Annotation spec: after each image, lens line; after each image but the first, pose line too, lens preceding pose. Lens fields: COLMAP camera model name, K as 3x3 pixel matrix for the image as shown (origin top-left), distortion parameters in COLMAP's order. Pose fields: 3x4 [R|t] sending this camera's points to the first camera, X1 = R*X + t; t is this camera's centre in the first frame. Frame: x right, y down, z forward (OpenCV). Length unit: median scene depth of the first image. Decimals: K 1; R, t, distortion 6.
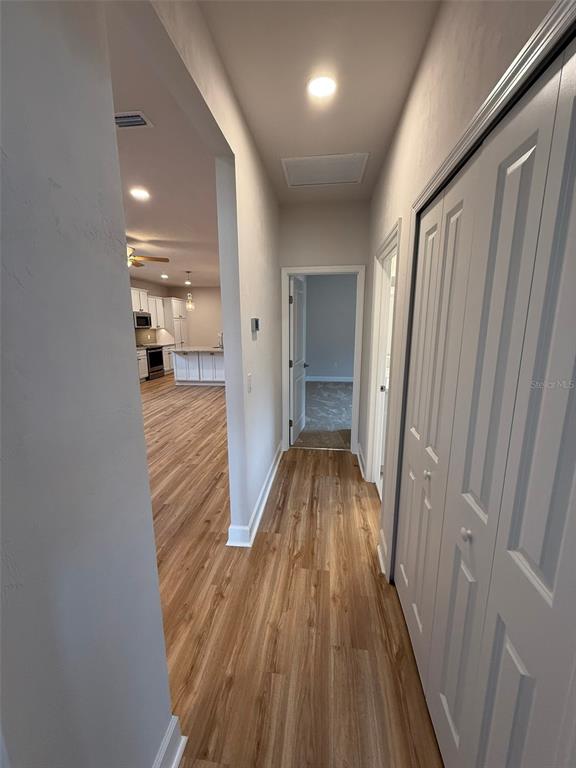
lens RADIAL K [[306.7, 0, 282.2], [0, 306.7, 382.4], [0, 0, 1]] dist [0.001502, 0.000411]
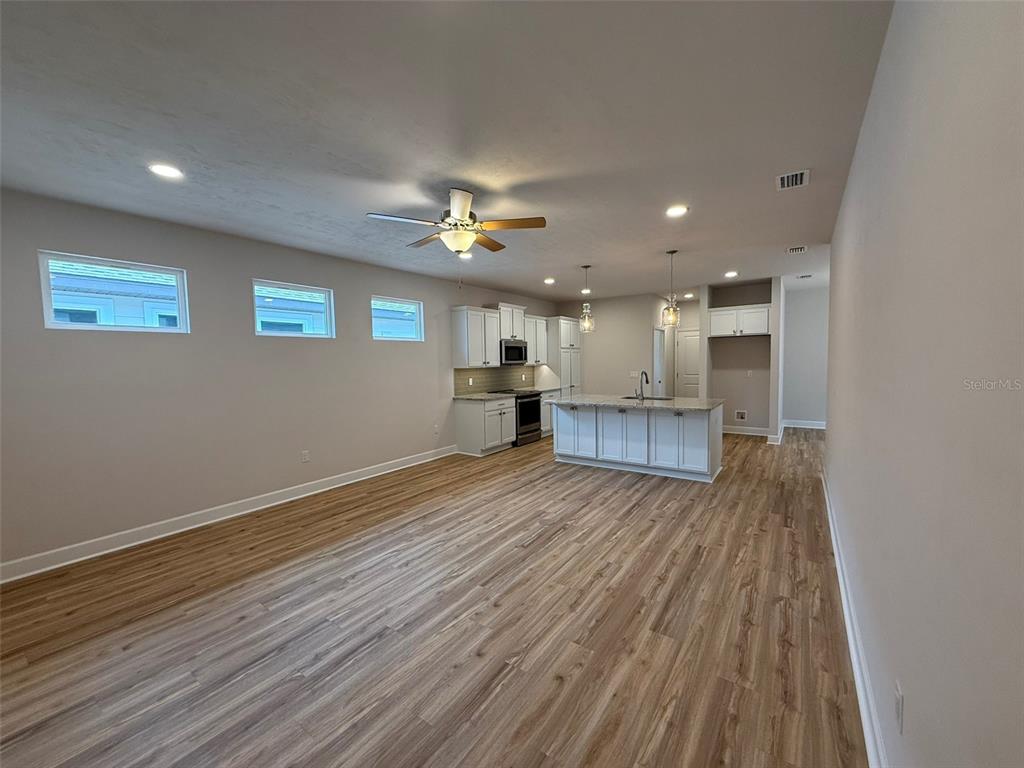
lens RADIAL K [[409.0, 0, 512.1], [0, 409.0, 384.5], [0, 0, 1]] dist [0.001502, 0.000411]
pose [[0.891368, 0.016175, -0.452992, -0.069544], [-0.072238, 0.991660, -0.106736, -0.043543], [0.447487, 0.127865, 0.885102, 0.248848]]
